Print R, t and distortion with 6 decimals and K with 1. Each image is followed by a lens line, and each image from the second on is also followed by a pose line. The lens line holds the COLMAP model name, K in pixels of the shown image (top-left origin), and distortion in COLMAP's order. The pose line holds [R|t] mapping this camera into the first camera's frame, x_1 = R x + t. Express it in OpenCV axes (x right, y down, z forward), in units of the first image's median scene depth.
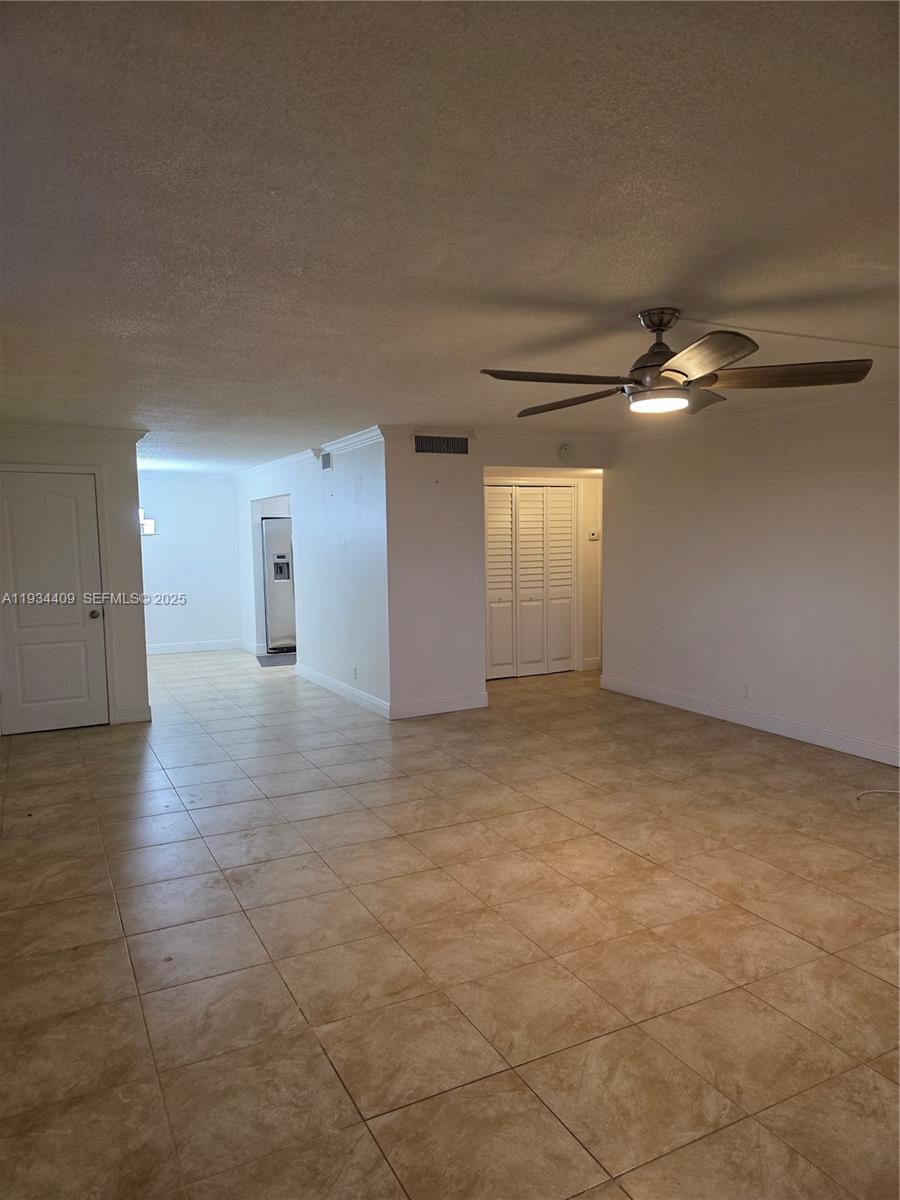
lens RADIAL K [[803.7, 0, 446.6], [0, 803.7, 601.8], [0, 0, 1]] dist [0.056328, -0.049538]
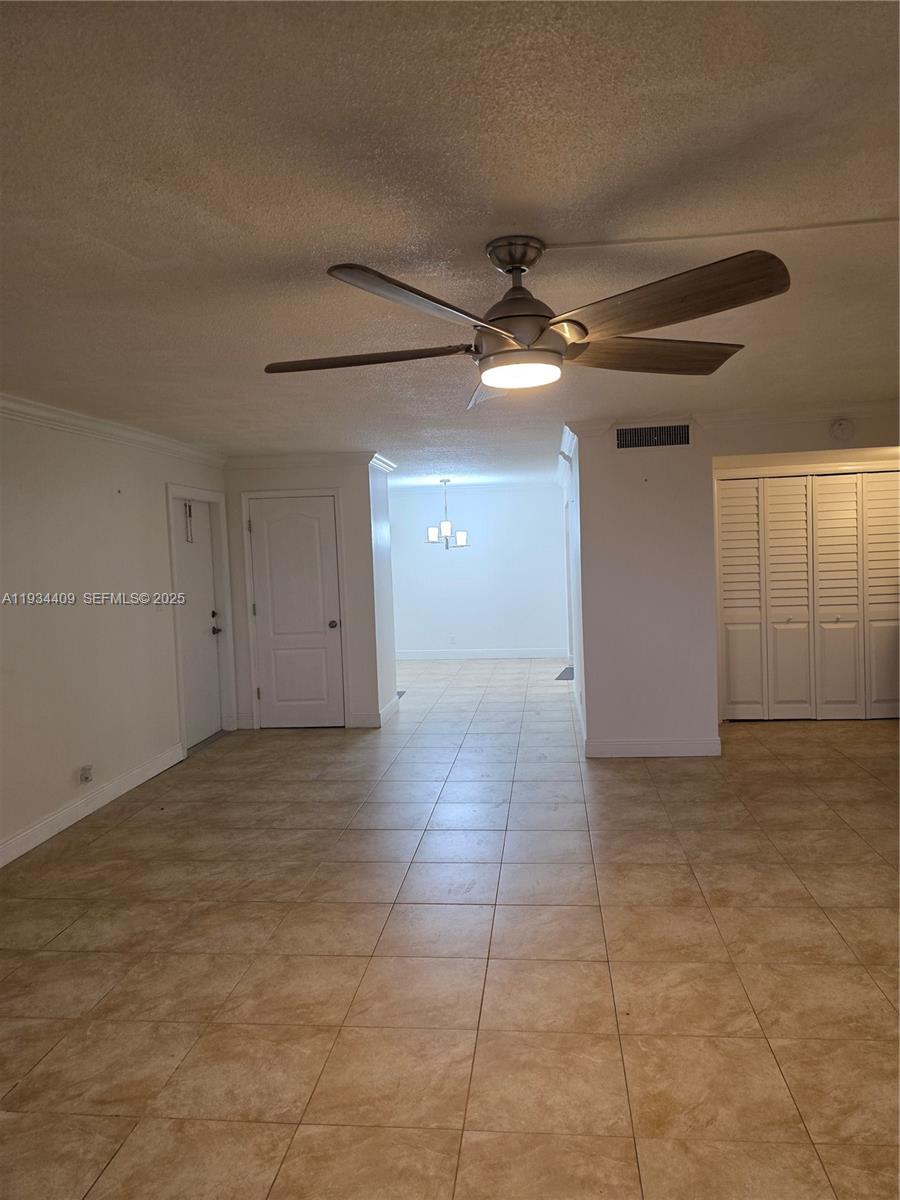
lens RADIAL K [[803.7, 0, 463.6], [0, 803.7, 583.5], [0, 0, 1]] dist [0.056328, -0.049538]
pose [[0.837498, 0.006849, -0.546398, 0.513085], [-0.018718, 0.999694, -0.016159, -0.042869], [0.546120, 0.023761, 0.837370, 0.332892]]
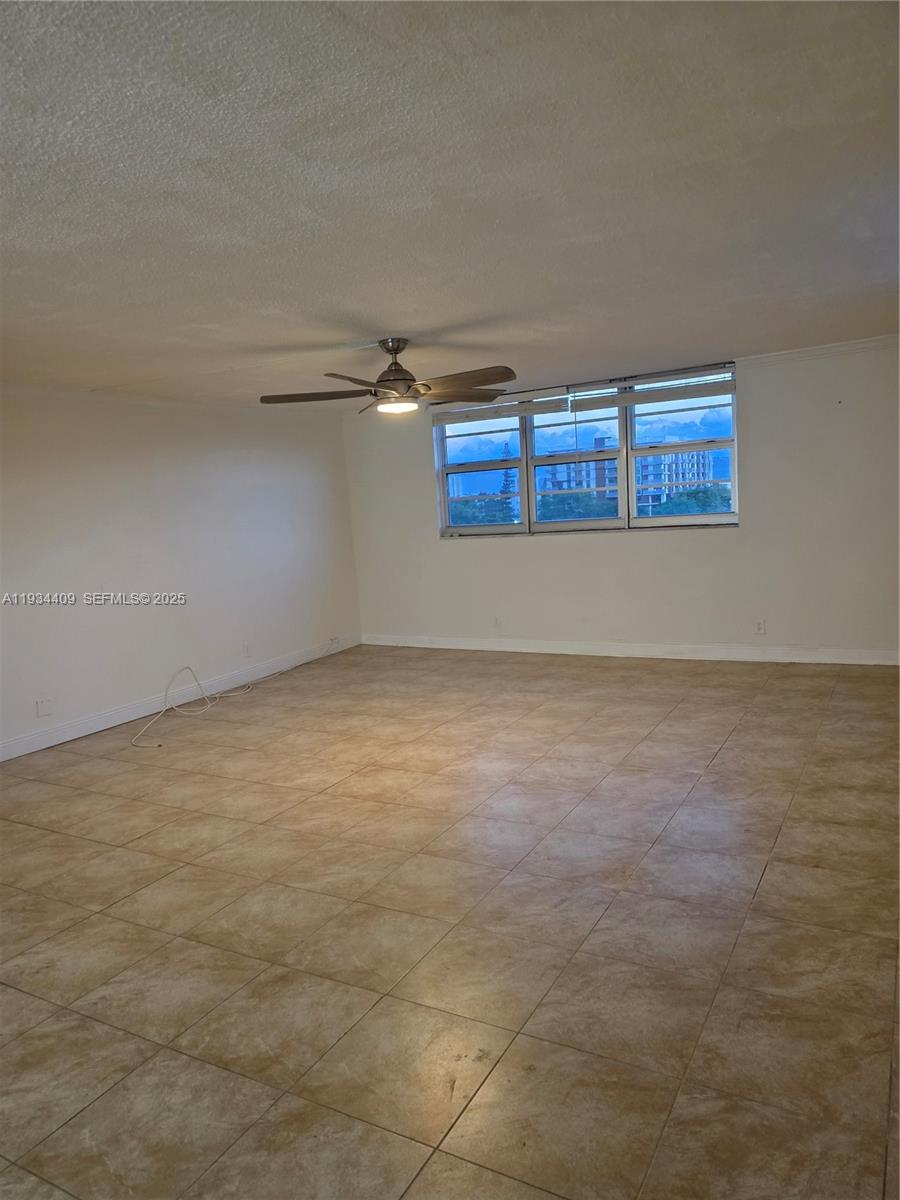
lens RADIAL K [[803.7, 0, 448.5], [0, 803.7, 619.6], [0, 0, 1]] dist [0.056328, -0.049538]
pose [[-0.543426, -0.073641, 0.836221, -0.822909], [0.141630, 0.973822, 0.177799, -0.101141], [-0.827423, 0.215054, -0.518770, 1.465914]]
